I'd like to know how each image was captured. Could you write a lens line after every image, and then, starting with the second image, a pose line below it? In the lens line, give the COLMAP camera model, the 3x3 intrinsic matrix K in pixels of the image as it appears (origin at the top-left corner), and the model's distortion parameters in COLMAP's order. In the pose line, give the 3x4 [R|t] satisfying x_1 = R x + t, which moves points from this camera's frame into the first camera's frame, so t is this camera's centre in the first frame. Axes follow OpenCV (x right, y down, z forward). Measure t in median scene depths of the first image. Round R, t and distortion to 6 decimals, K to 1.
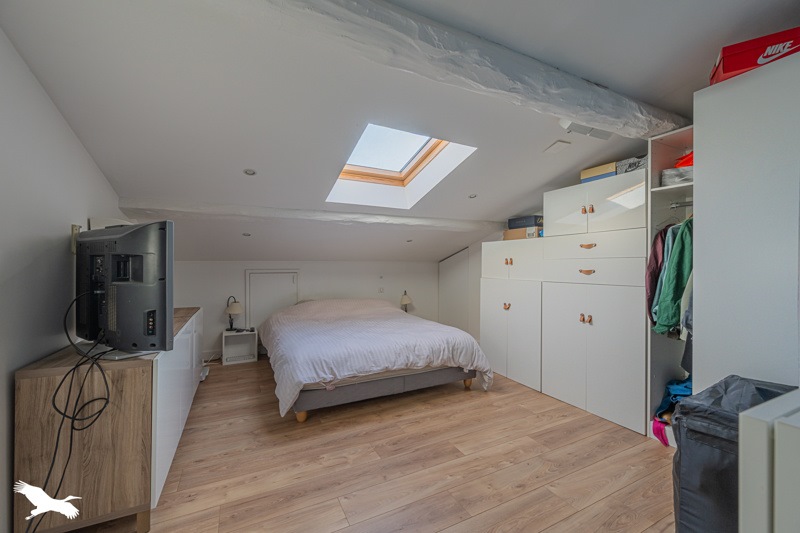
lens RADIAL K [[314.2, 0, 399.2], [0, 314.2, 265.4], [0, 0, 1]] dist [0.000318, 0.000018]
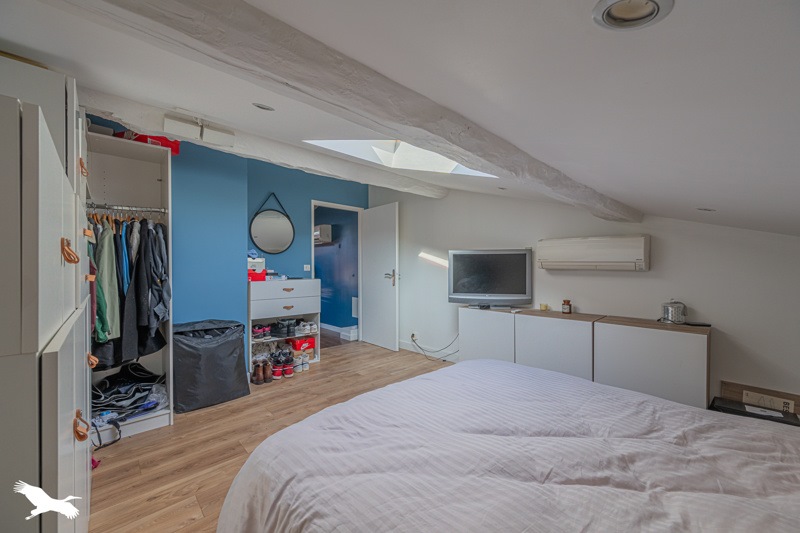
lens RADIAL K [[314.2, 0, 399.8], [0, 314.2, 268.0], [0, 0, 1]] dist [0.000318, 0.000018]
pose [[-0.954434, 0.001959, -0.298417, 0.282009], [0.001754, 0.999998, 0.000953, -0.014545], [0.298418, 0.000386, -0.954435, 2.273358]]
